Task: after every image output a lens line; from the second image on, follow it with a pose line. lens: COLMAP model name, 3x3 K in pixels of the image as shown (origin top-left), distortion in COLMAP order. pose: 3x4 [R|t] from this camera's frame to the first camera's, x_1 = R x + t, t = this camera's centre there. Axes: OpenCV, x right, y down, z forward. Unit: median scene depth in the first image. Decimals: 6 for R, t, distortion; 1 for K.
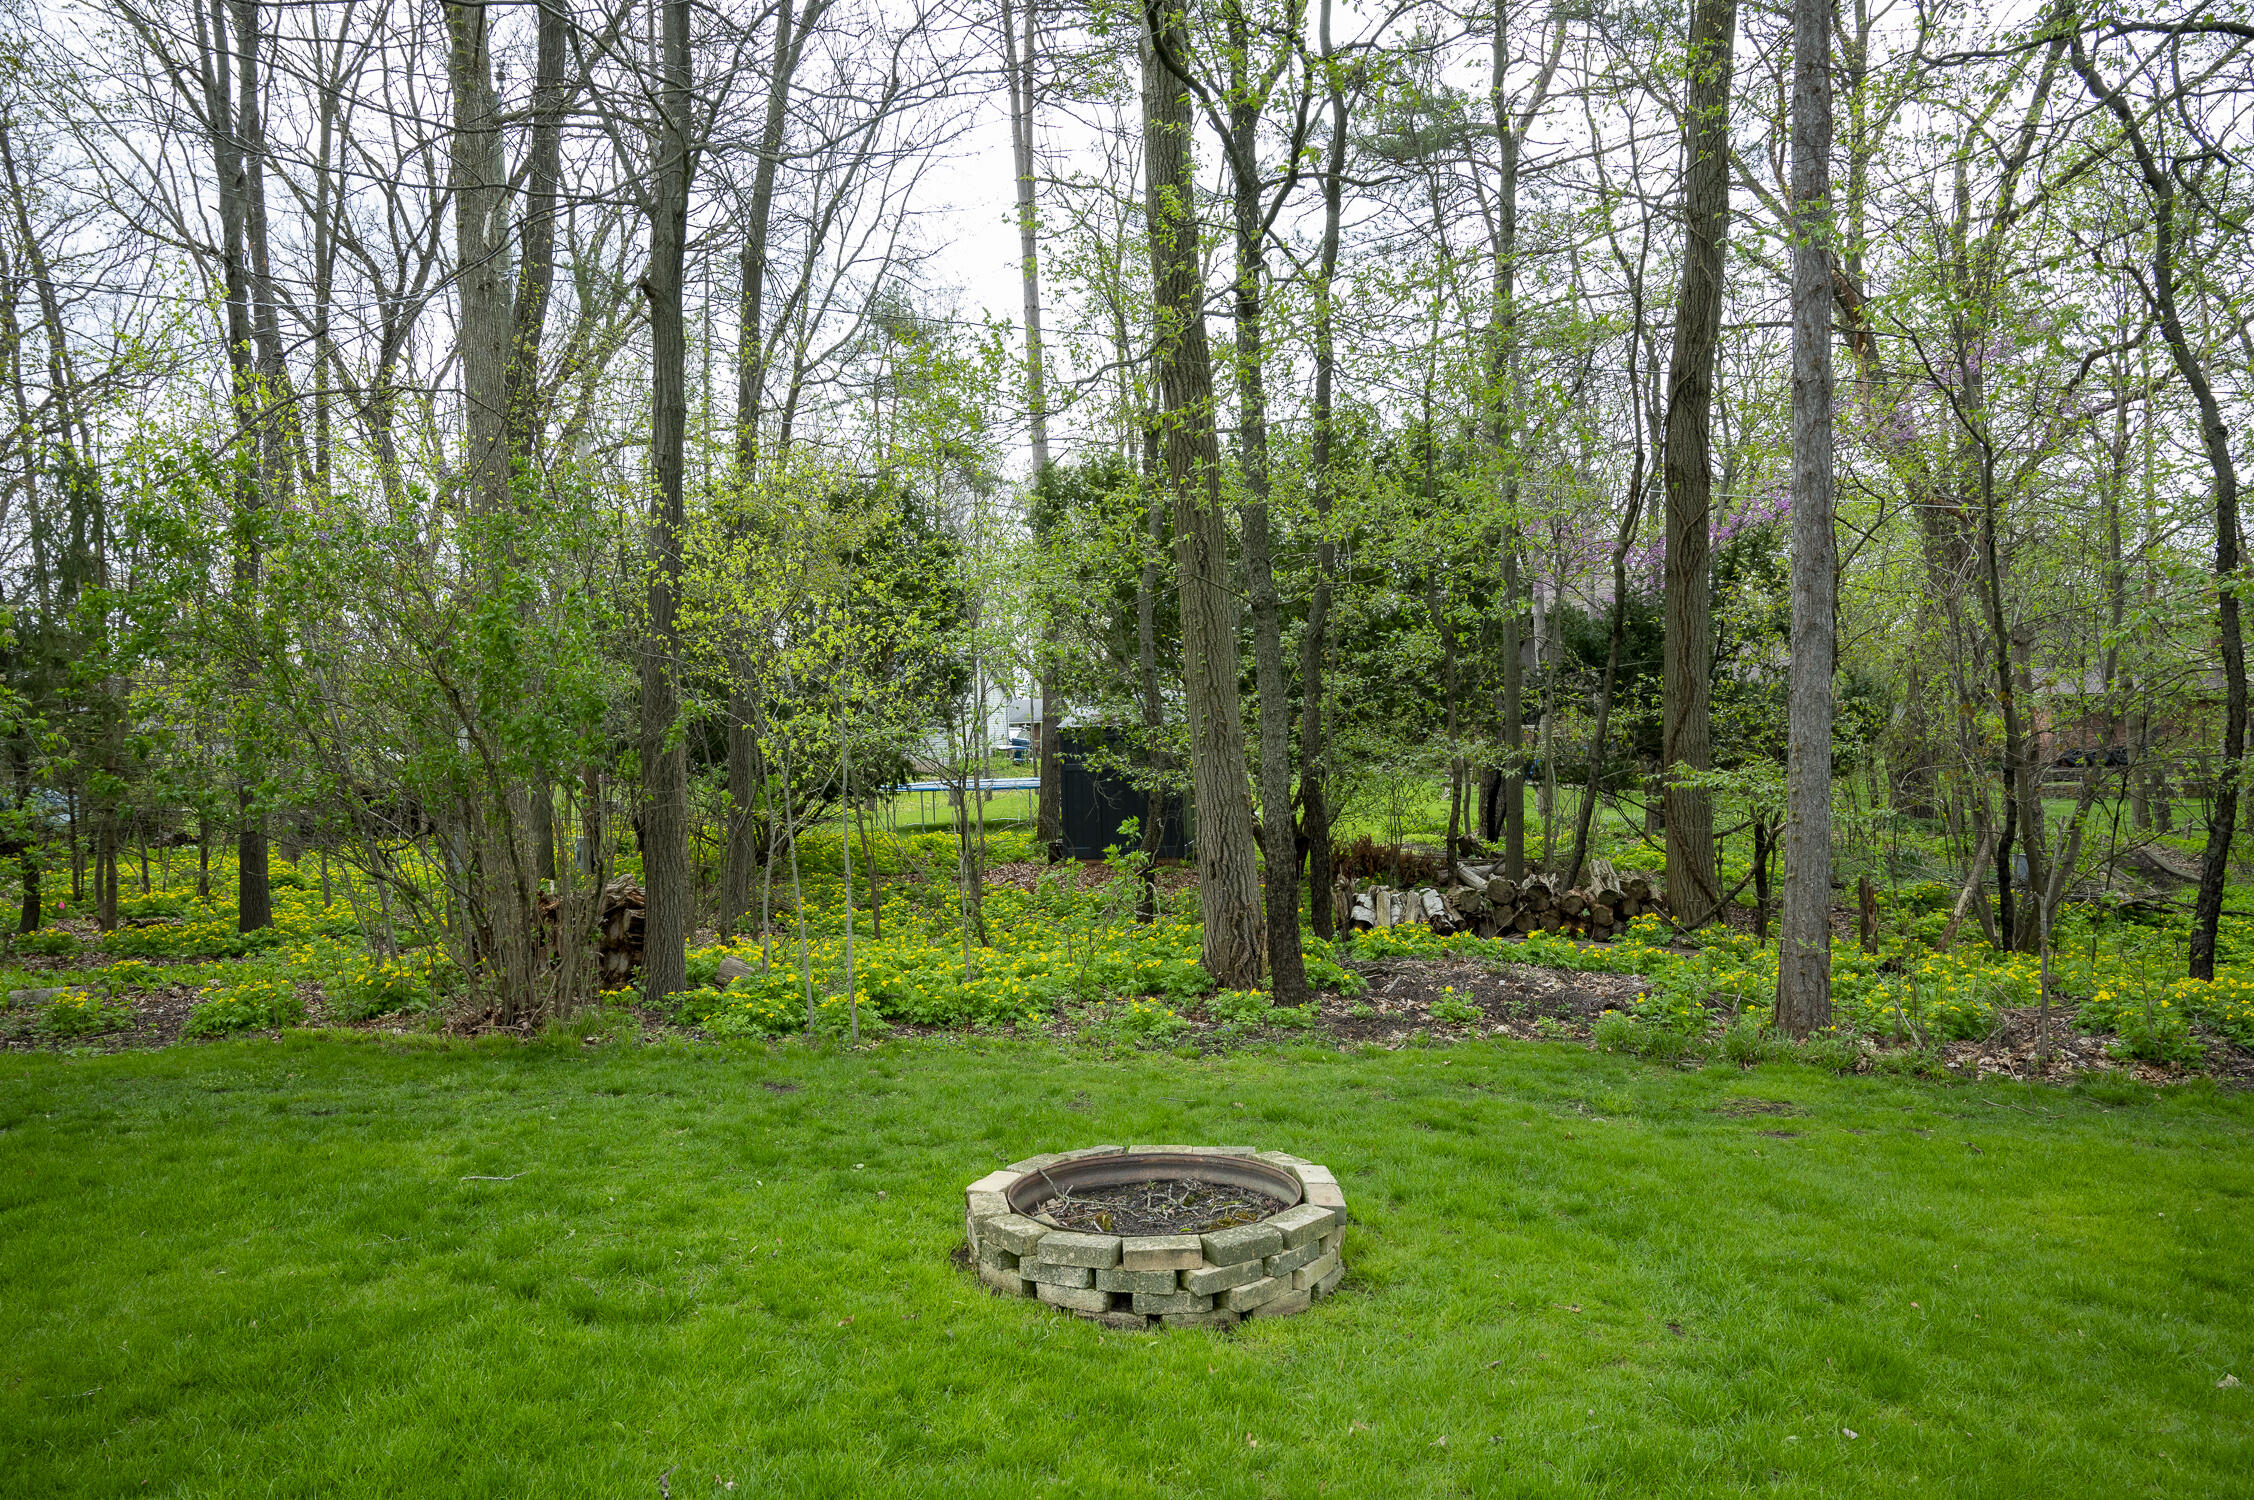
lens RADIAL K [[1626.3, 0, 1126.9], [0, 1626.3, 754.9], [0, 0, 1]] dist [0.003491, 0.000437]
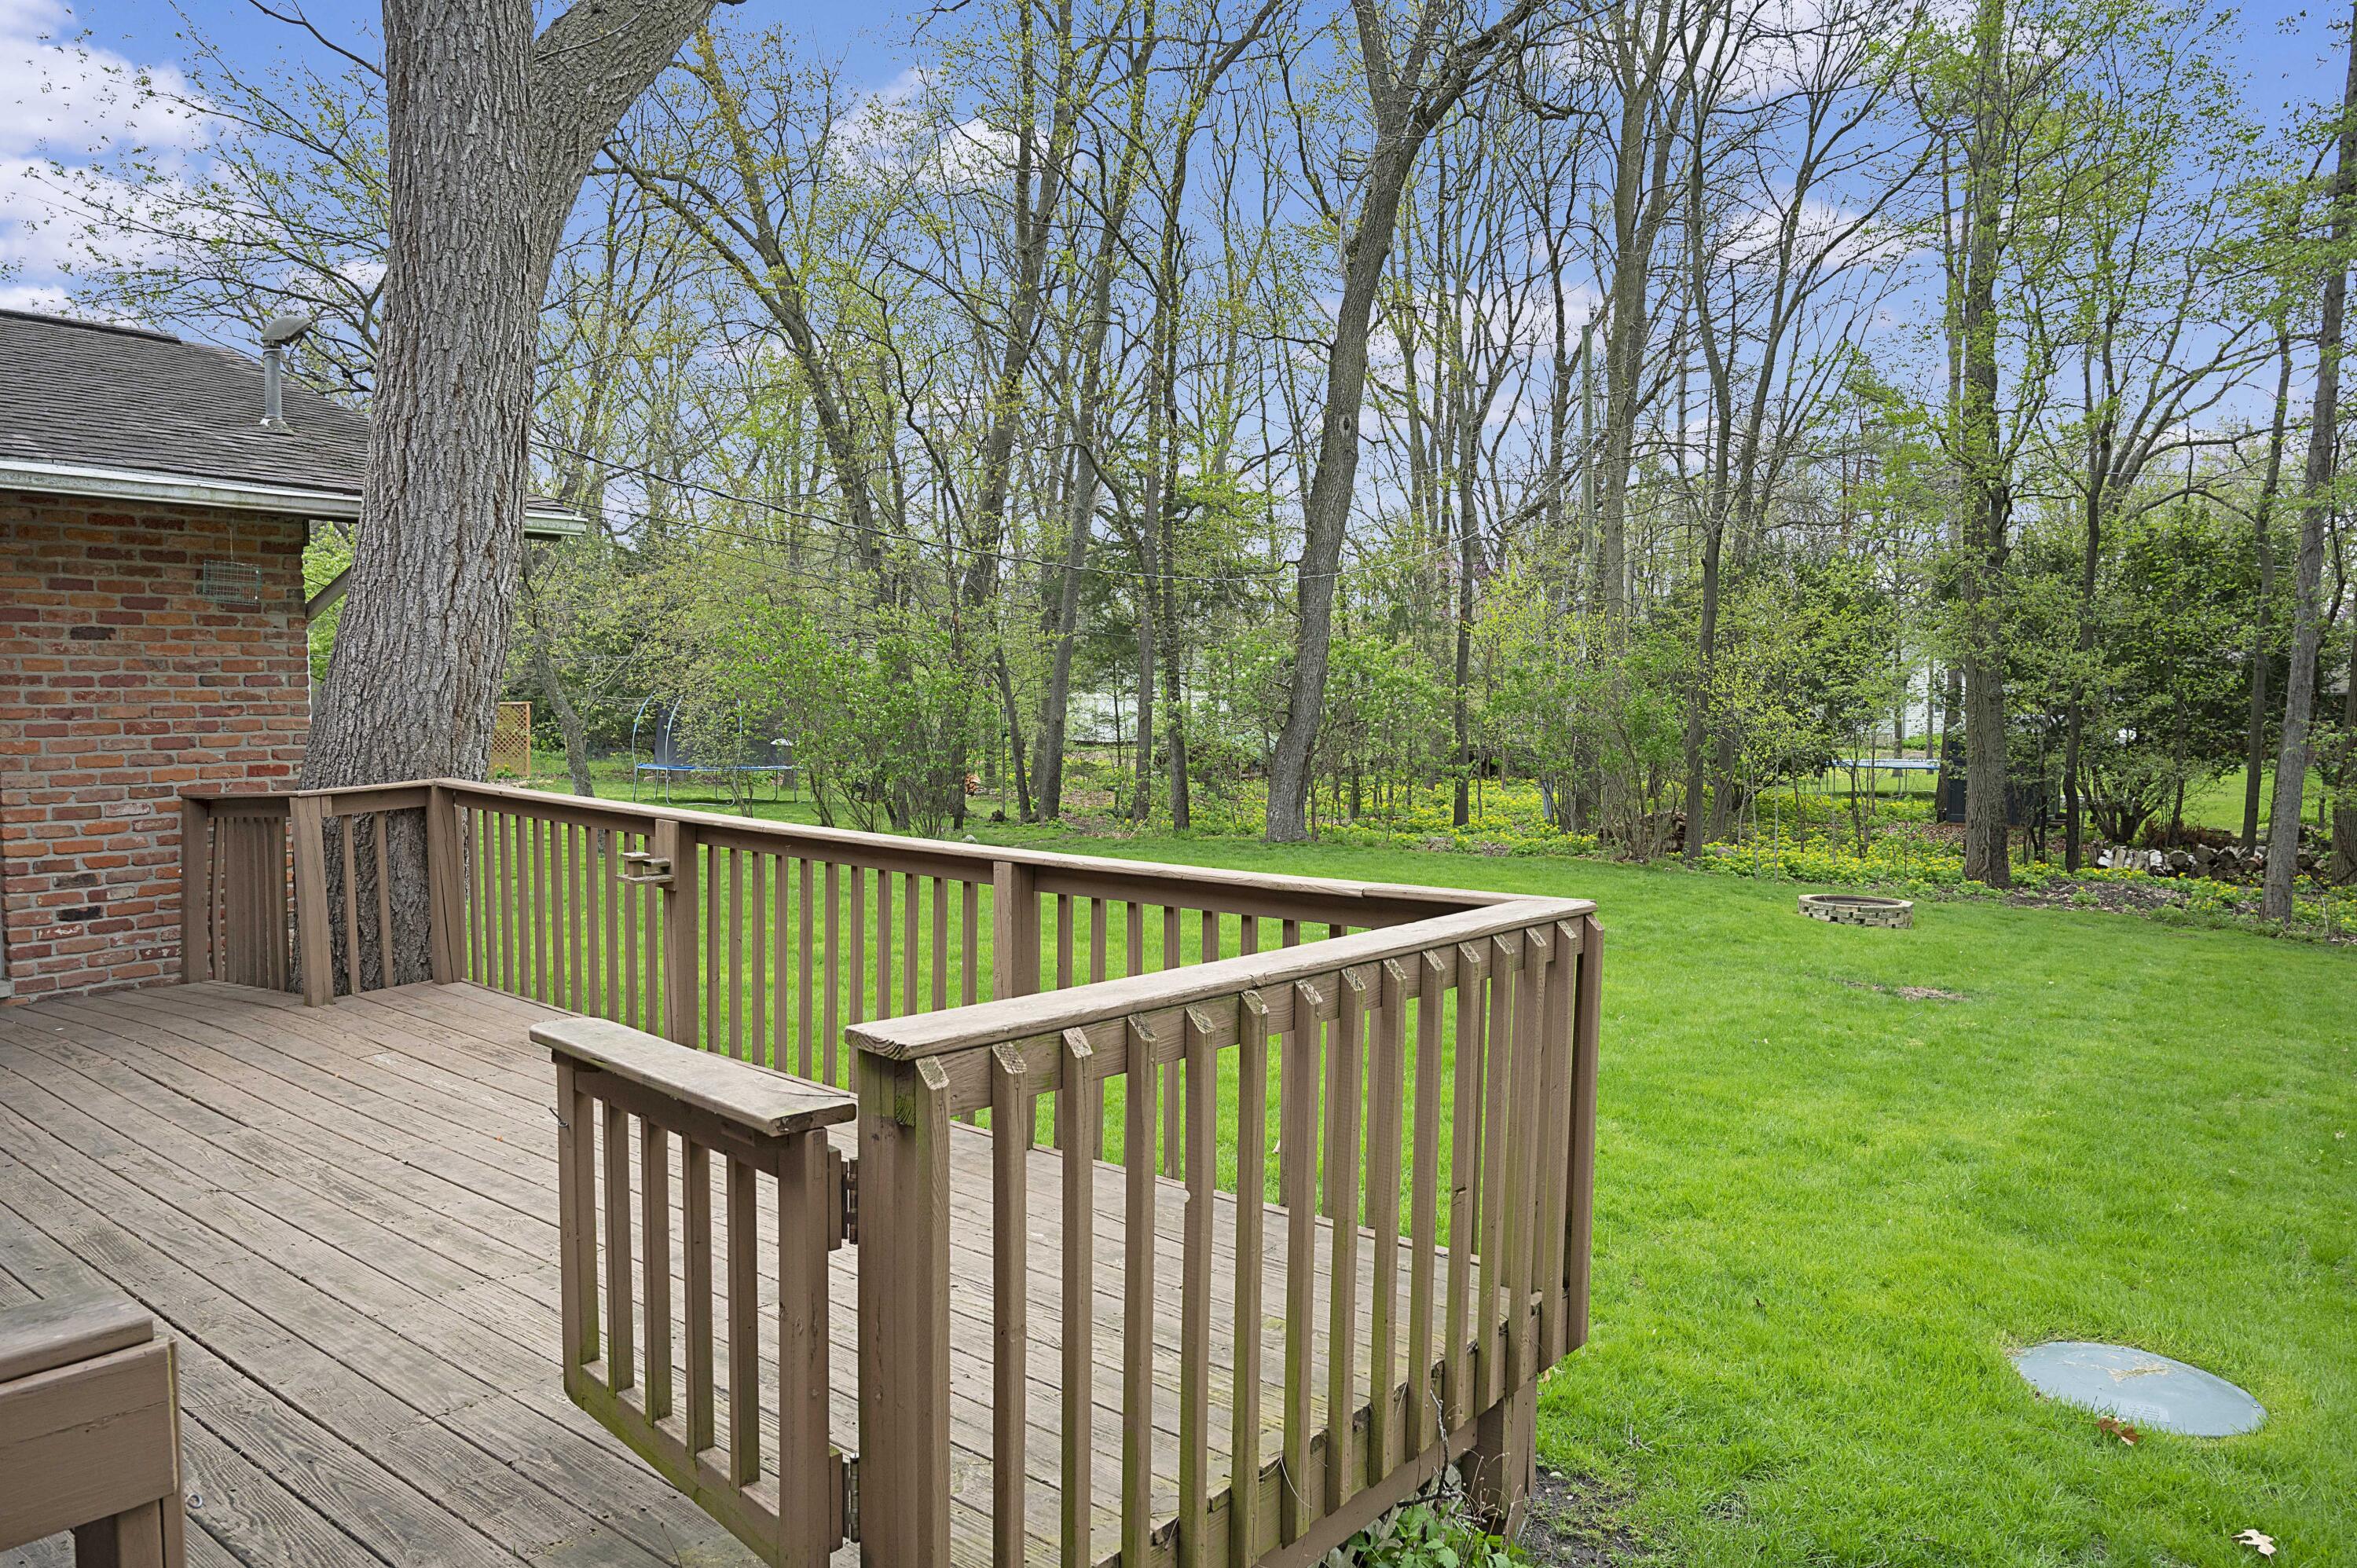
lens RADIAL K [[1625.3, 0, 1179.2], [0, 1625.3, 801.1], [0, 0, 1]] dist [0.005093, 0.000293]
pose [[0.854543, 0.063908, -0.515433, 0.191434], [-0.033049, 0.997081, 0.068834, -0.048259], [0.518328, -0.041787, 0.854161, -0.928546]]
